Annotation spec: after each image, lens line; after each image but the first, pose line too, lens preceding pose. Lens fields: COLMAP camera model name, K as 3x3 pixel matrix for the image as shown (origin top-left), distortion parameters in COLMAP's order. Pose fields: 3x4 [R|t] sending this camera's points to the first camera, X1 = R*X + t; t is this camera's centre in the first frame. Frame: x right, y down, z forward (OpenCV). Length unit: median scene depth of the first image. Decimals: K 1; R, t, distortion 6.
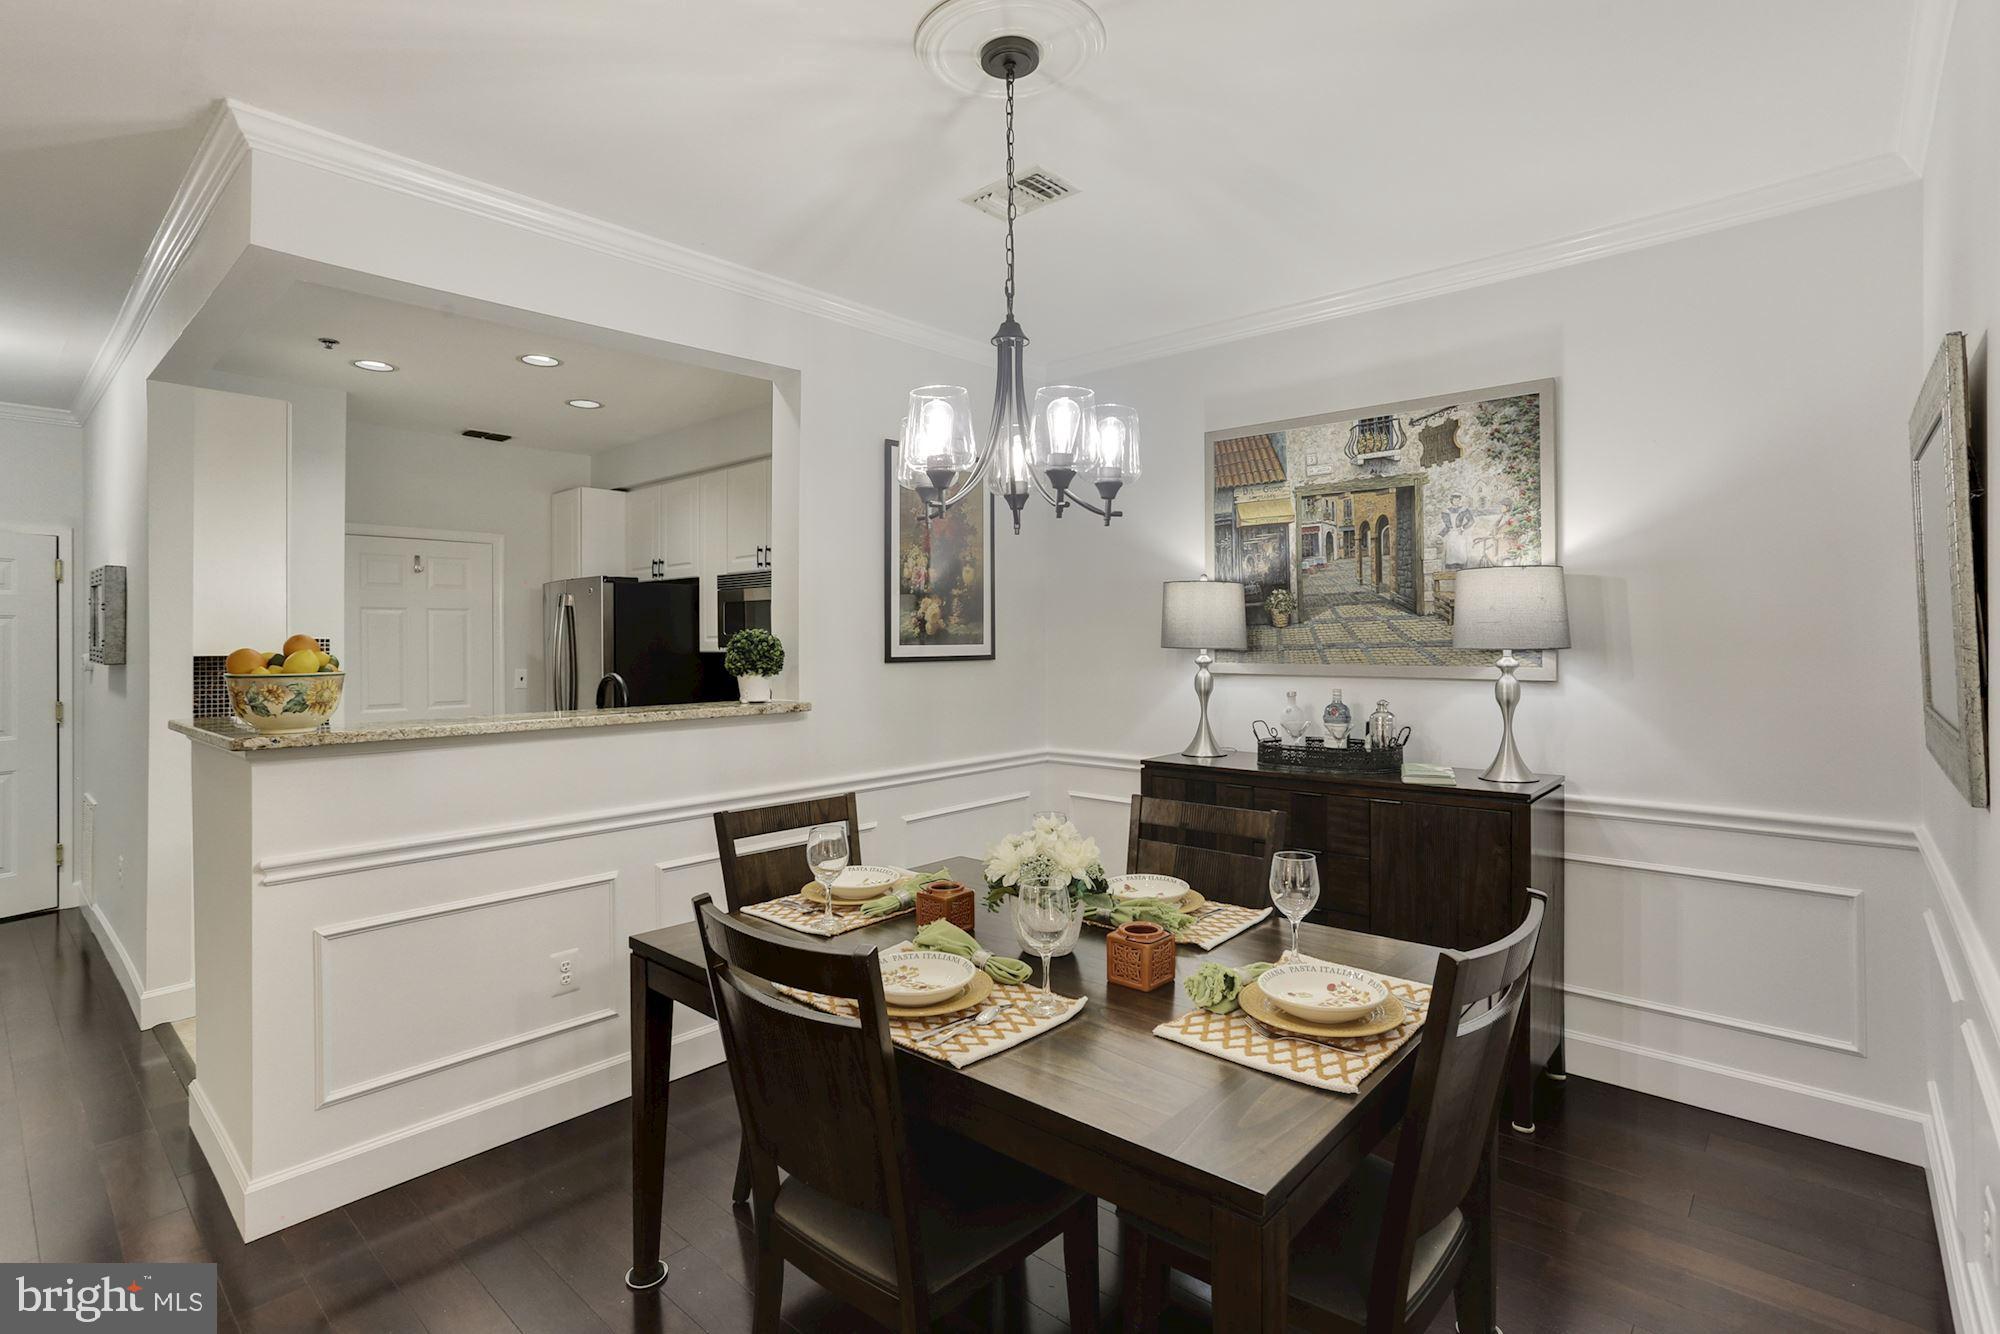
lens RADIAL K [[949.9, 0, 995.4], [0, 949.9, 643.2], [0, 0, 1]] dist [-0.038020, 0.010762]
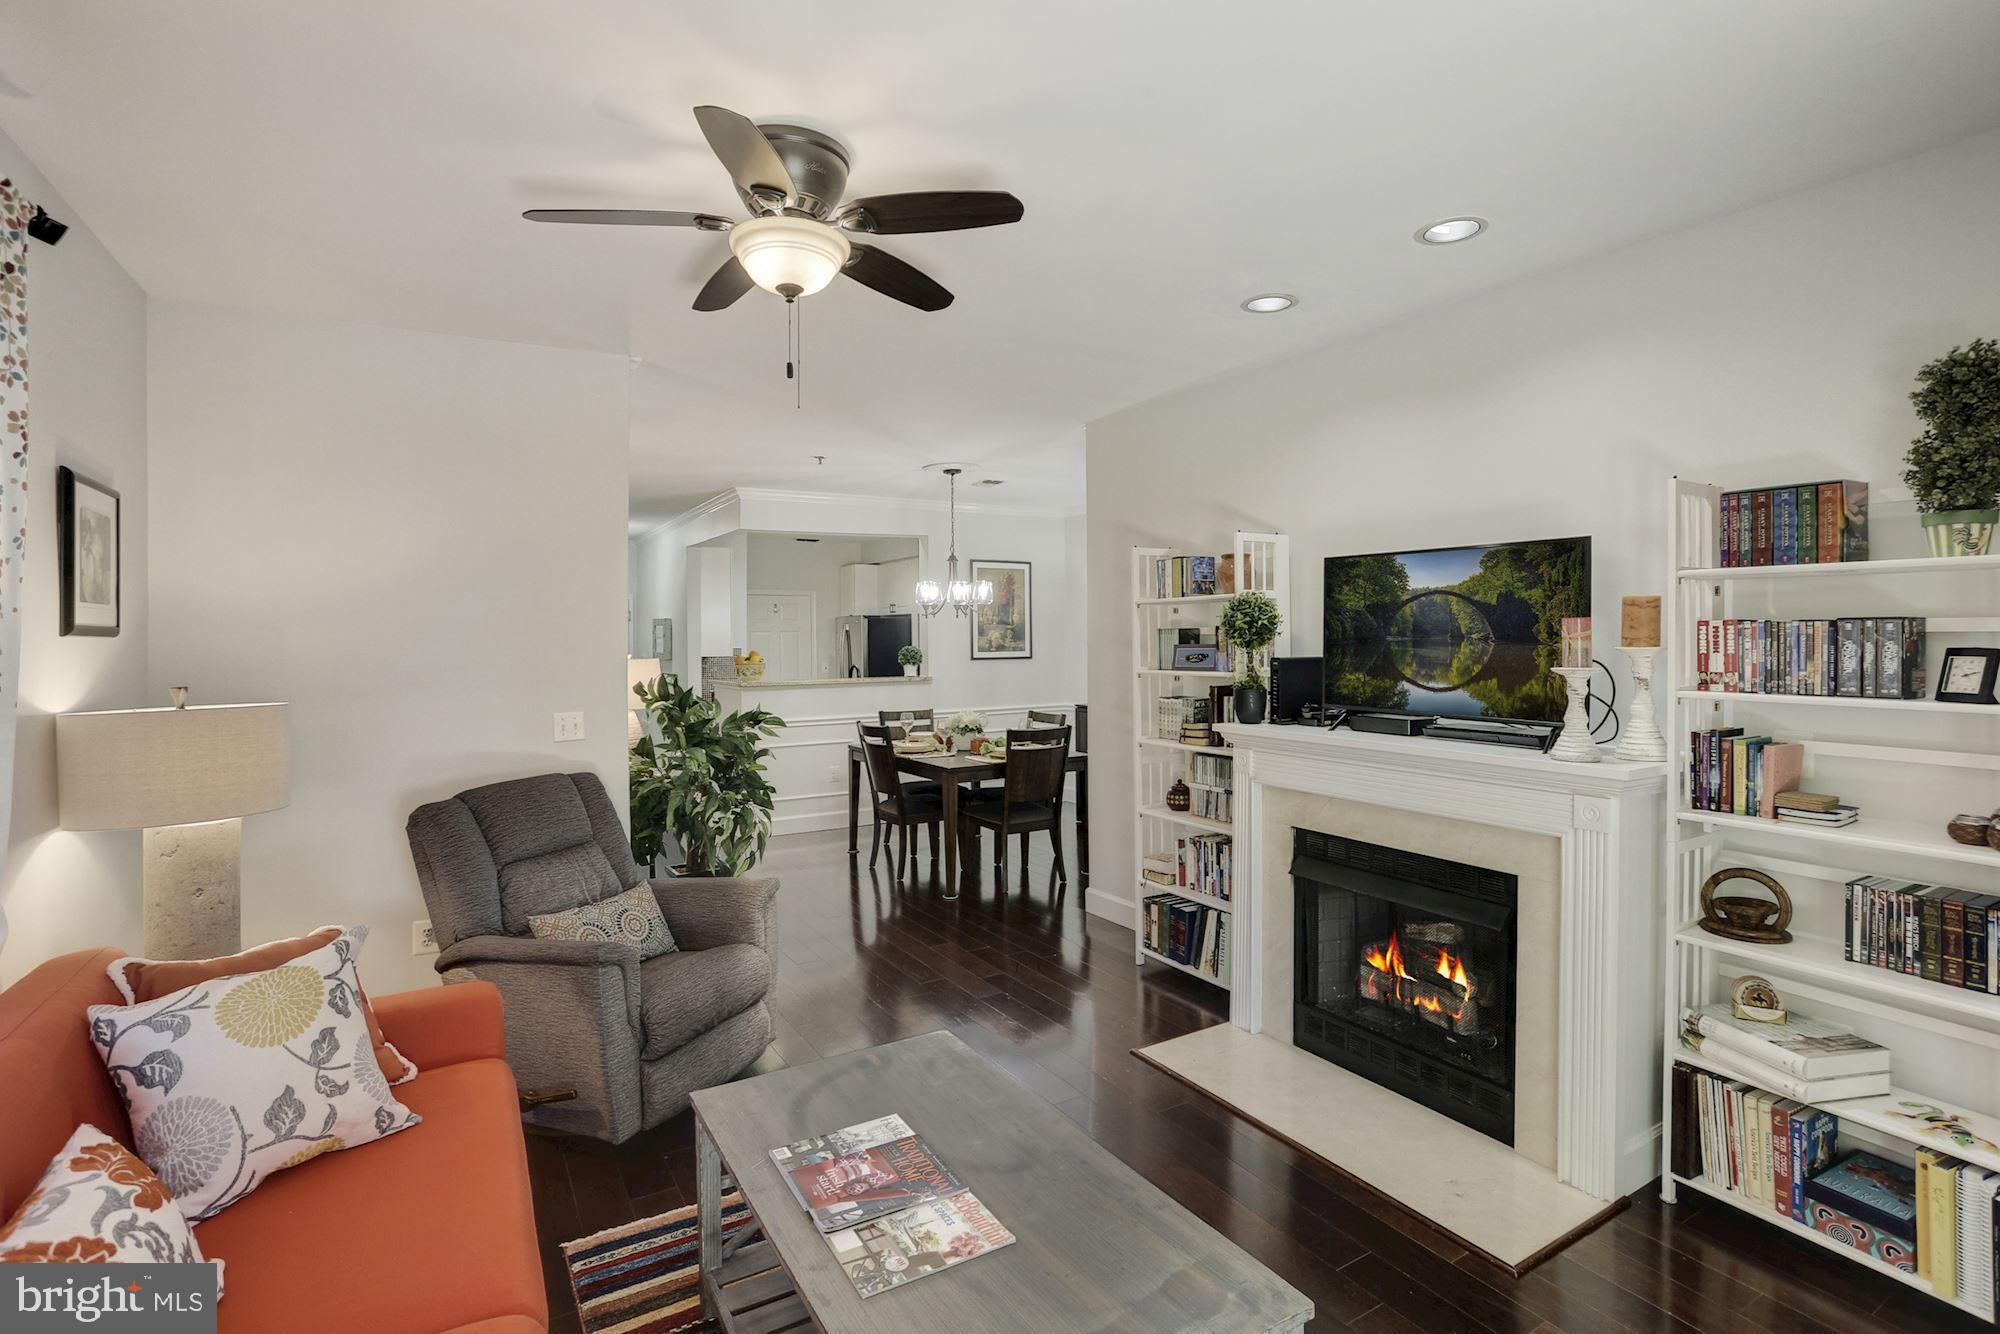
lens RADIAL K [[949.9, 0, 995.4], [0, 949.9, 643.2], [0, 0, 1]] dist [-0.038020, 0.010762]
pose [[0.952509, 0.000603, -0.304509, 0.666187], [0.001464, 0.999977, 0.006560, -0.036412], [0.304506, -0.006694, 0.952487, -1.191910]]
